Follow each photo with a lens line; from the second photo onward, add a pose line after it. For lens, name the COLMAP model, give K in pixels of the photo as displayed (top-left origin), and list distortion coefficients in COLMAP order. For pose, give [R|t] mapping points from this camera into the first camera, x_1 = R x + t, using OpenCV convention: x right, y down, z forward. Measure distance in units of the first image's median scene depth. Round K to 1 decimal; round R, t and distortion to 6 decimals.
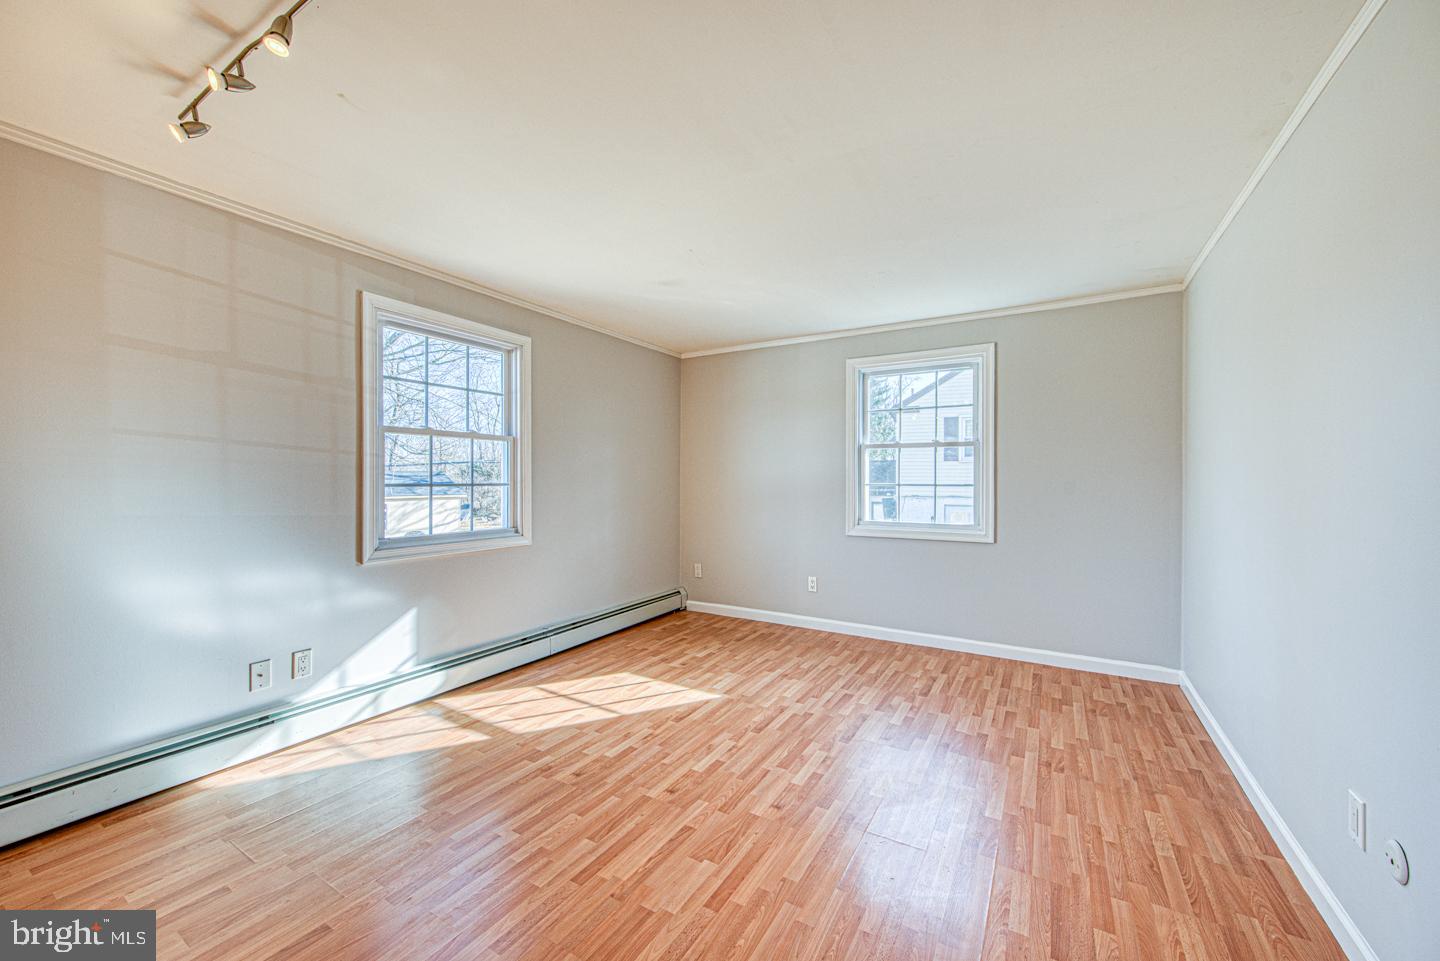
lens RADIAL K [[560.4, 0, 713.2], [0, 560.4, 481.1], [0, 0, 1]] dist [0.002670, -0.000200]
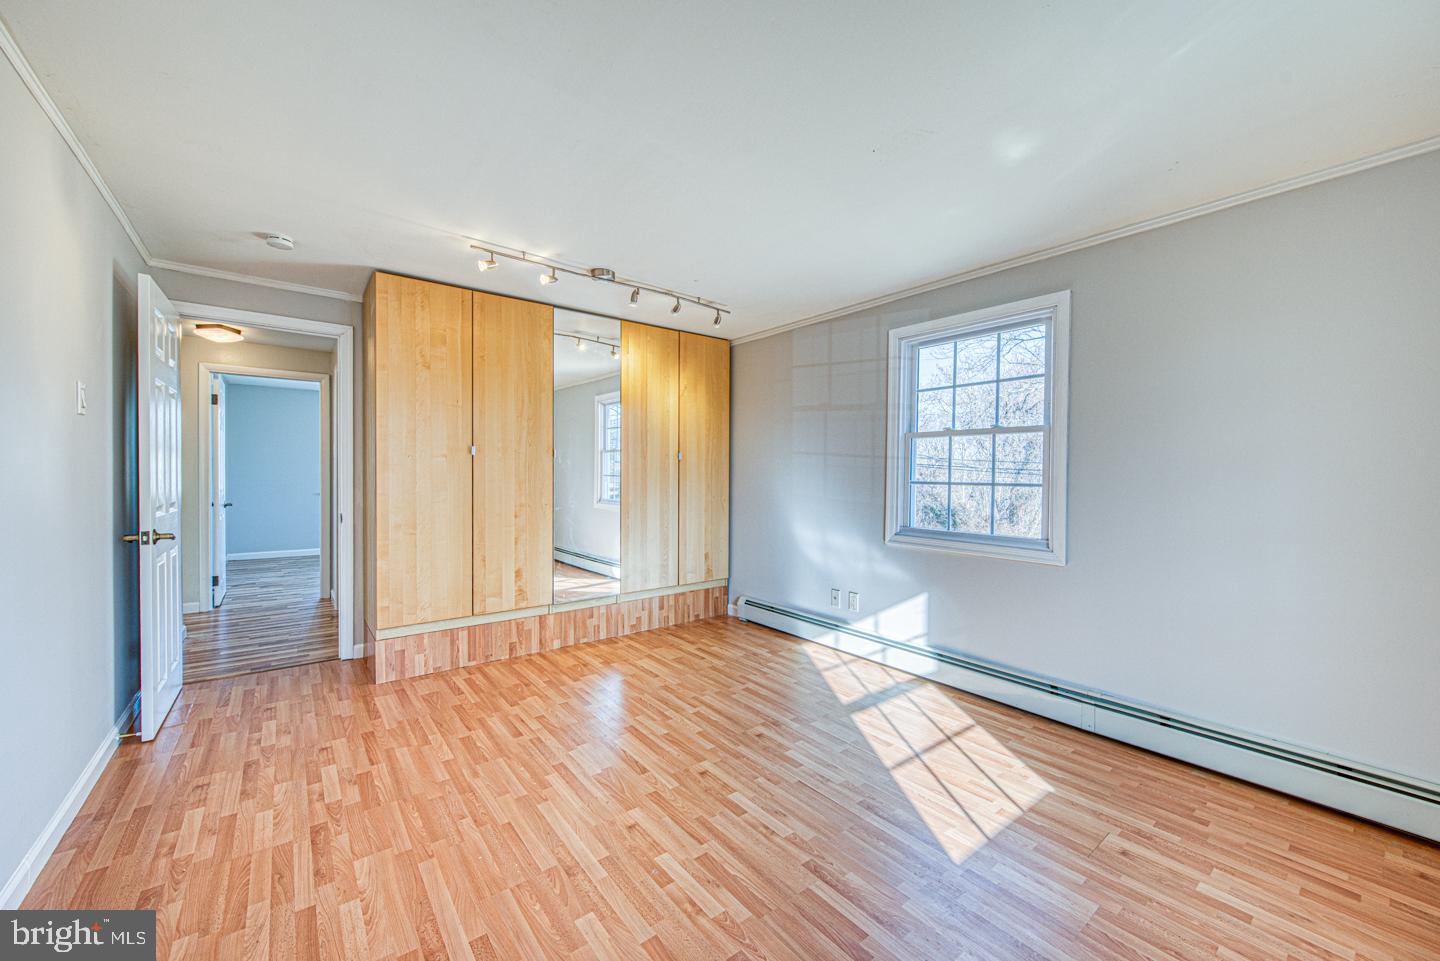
lens RADIAL K [[559.0, 0, 735.0], [0, 559.0, 481.9], [0, 0, 1]] dist [0.001935, -0.000398]
pose [[-0.342783, 0.007545, -0.939384, 0.666613], [-0.014442, 0.999807, 0.013300, -0.004460], [0.939304, 0.018125, -0.342608, 1.060425]]
